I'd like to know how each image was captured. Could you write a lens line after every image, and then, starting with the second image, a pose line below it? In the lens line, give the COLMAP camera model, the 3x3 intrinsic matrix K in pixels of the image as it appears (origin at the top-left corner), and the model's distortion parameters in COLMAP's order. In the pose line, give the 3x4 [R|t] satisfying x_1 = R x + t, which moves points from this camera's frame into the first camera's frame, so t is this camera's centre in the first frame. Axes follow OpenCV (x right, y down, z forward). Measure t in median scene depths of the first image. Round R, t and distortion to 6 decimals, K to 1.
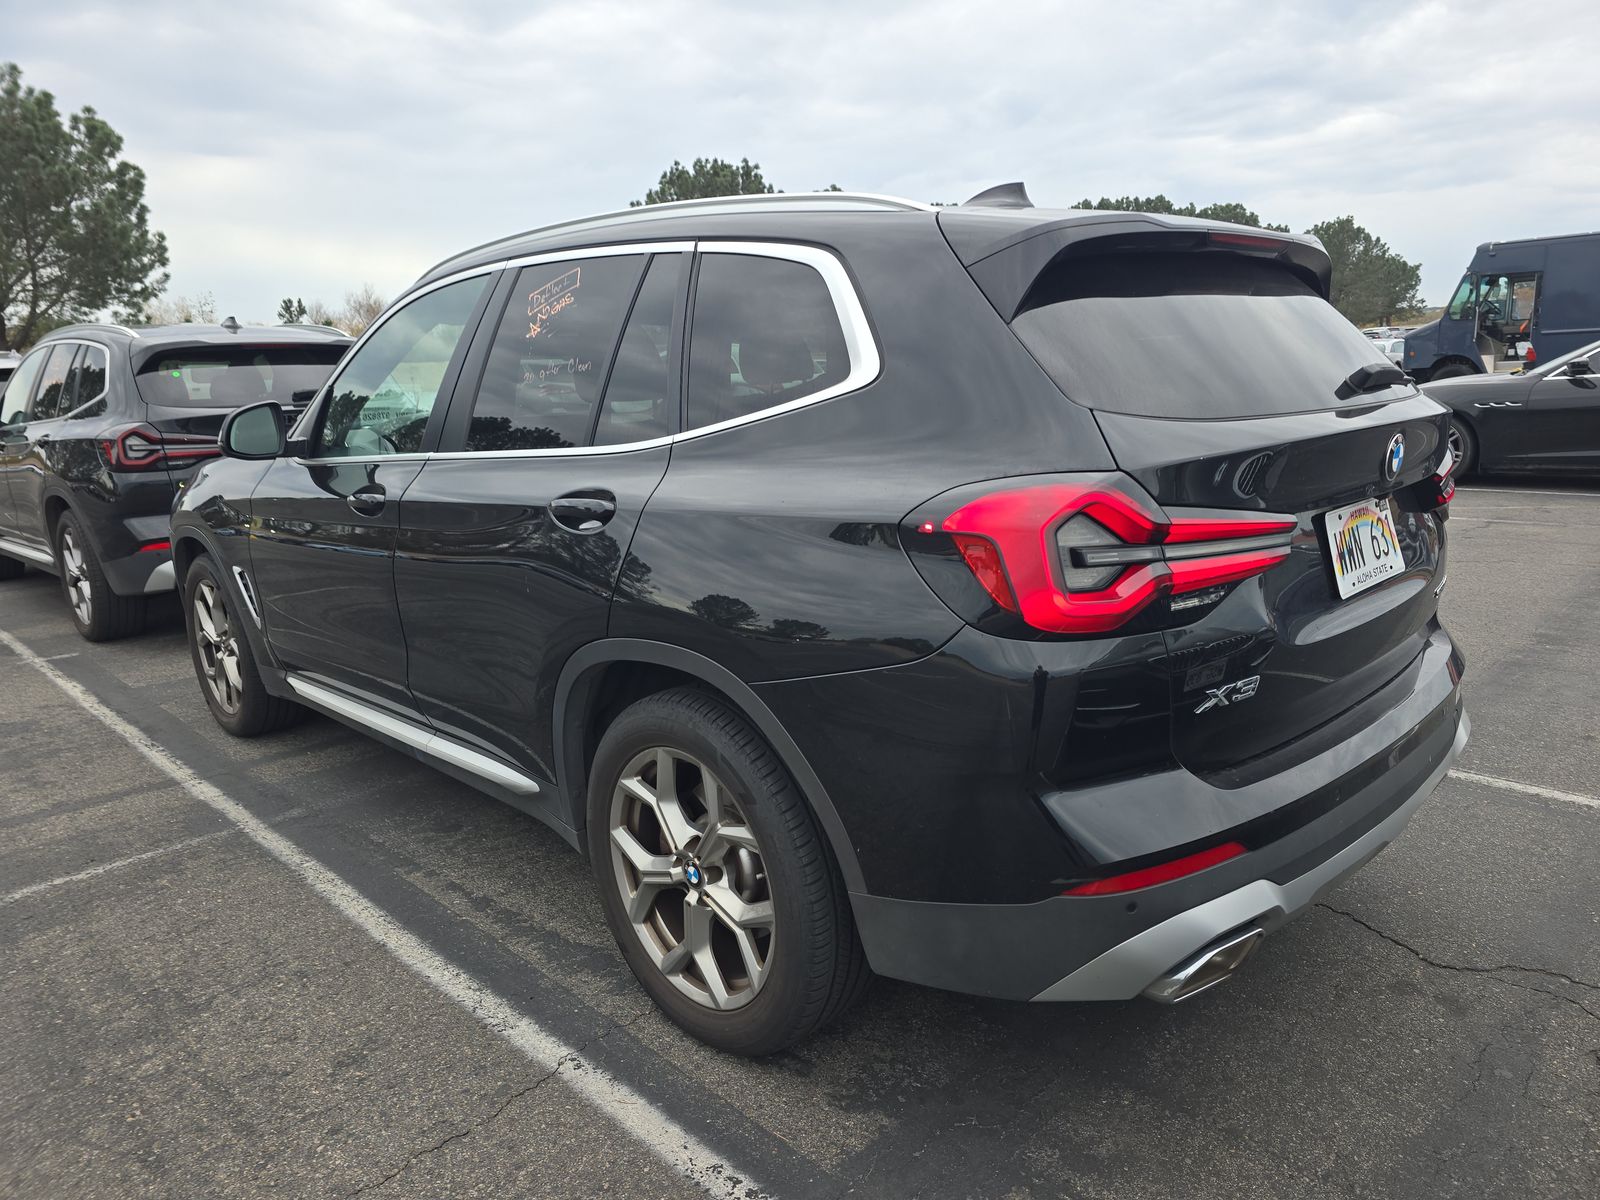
lens RADIAL K [[1132.4, 0, 811.9], [0, 1132.4, 596.0], [0, 0, 1]] dist [0.030165, -0.030061]
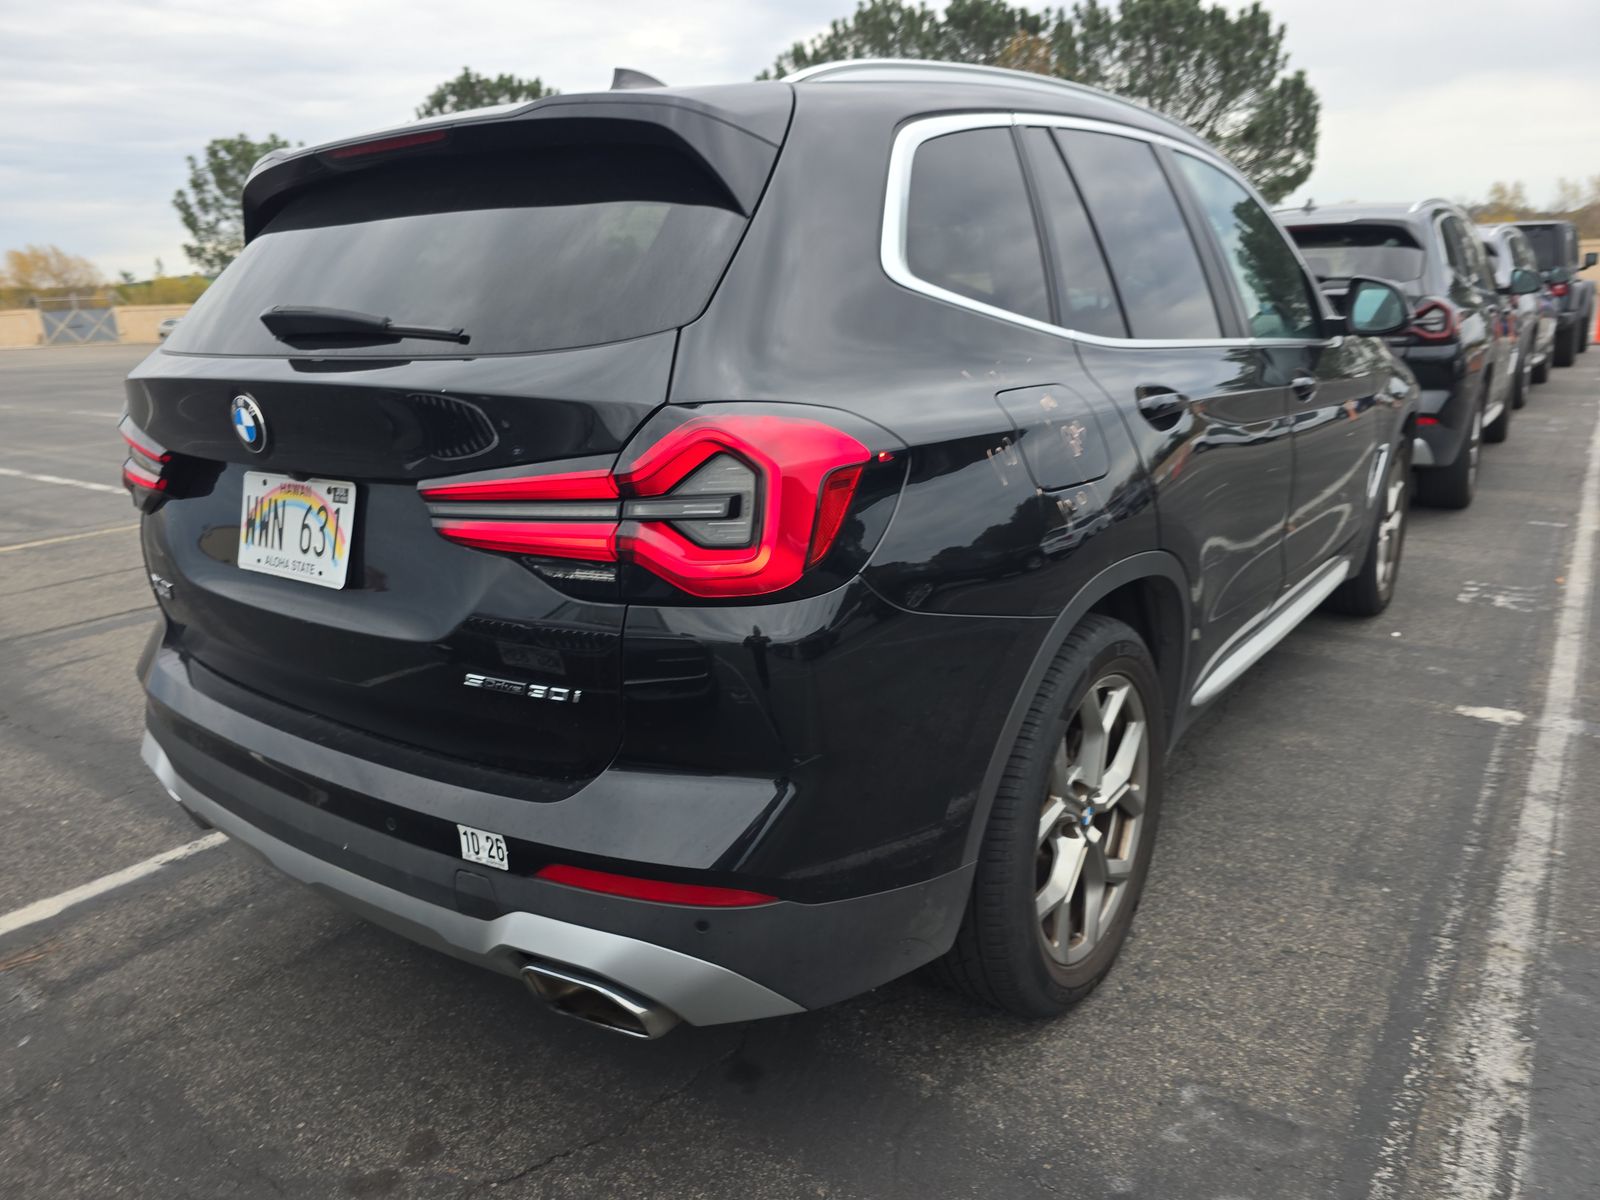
lens RADIAL K [[1132.4, 0, 811.9], [0, 1132.4, 596.0], [0, 0, 1]] dist [0.030165, -0.030061]
pose [[0.101218, 0.282184, -0.954006, 0.142175], [-0.164004, 0.950544, 0.263759, -0.029886], [0.981253, 0.129763, 0.142492, 0.134308]]
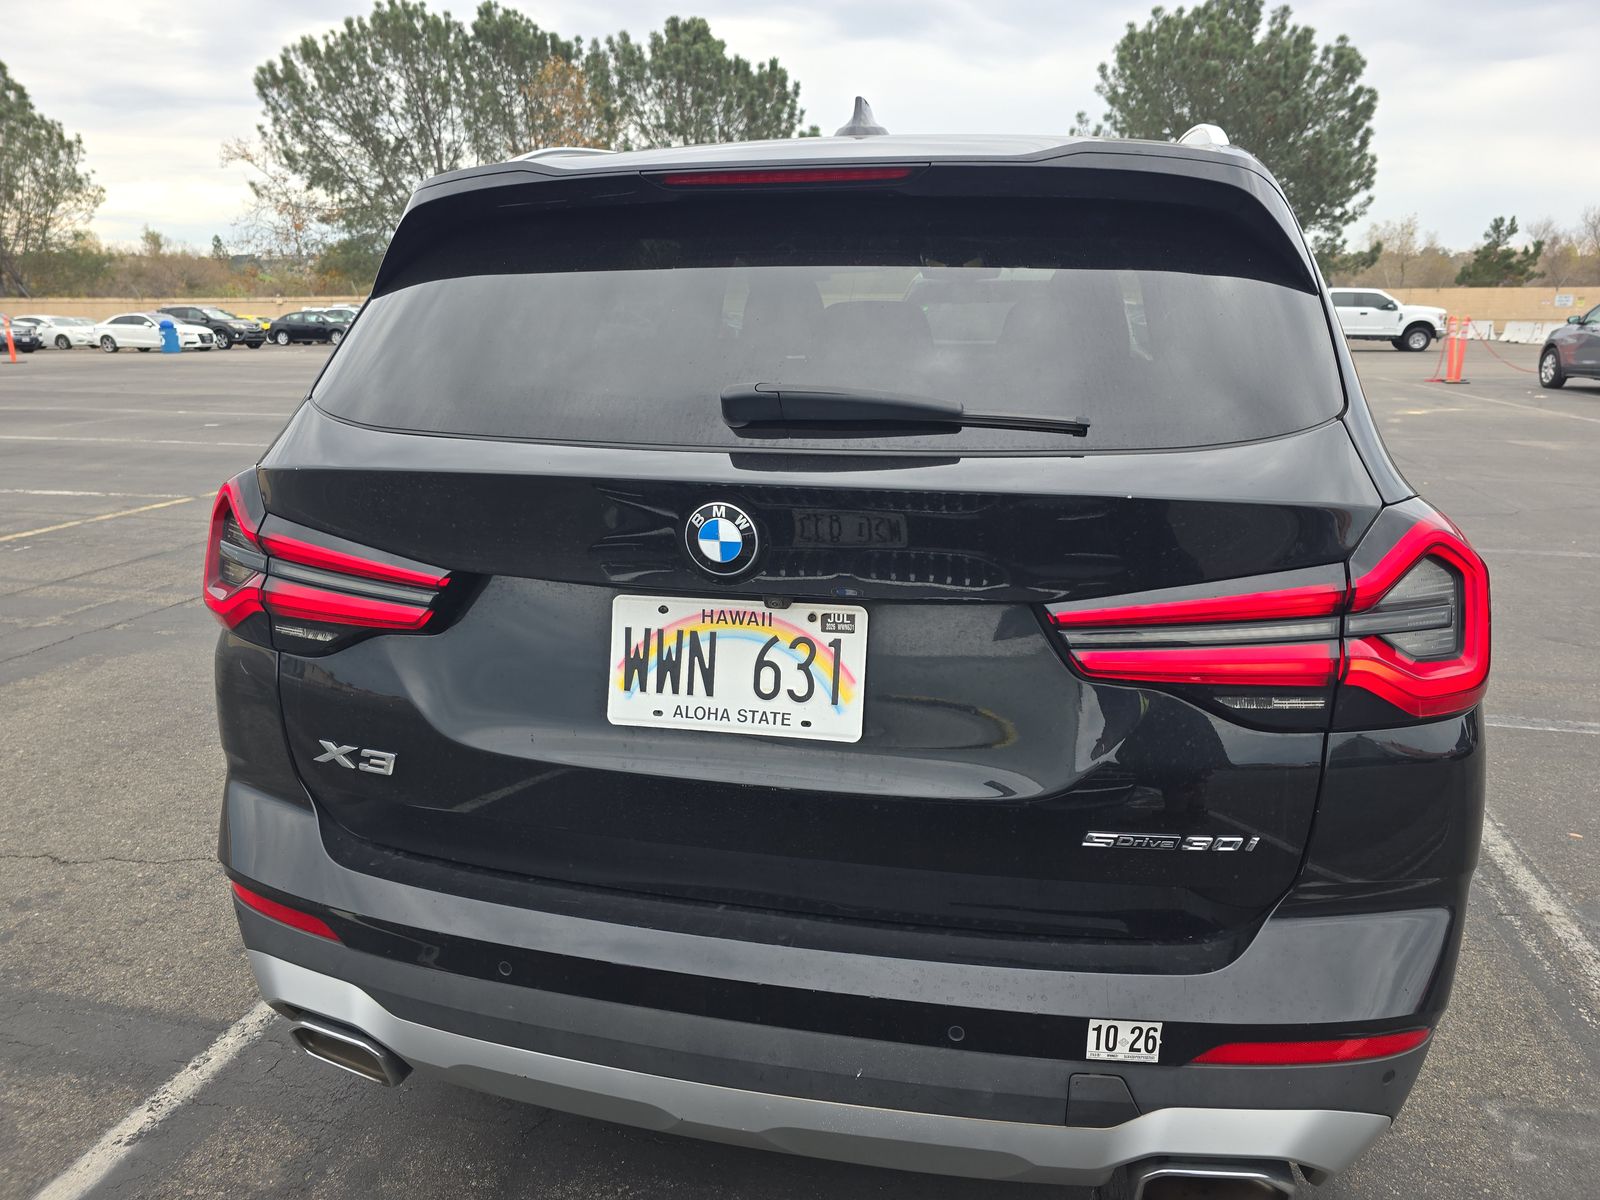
lens RADIAL K [[1132.4, 0, 811.9], [0, 1132.4, 596.0], [0, 0, 1]] dist [0.030165, -0.030061]
pose [[0.502990, 0.242136, -0.829681, 0.108591], [-0.185822, 0.967802, 0.169792, -0.021171], [0.844080, 0.068769, 0.531789, 0.074260]]
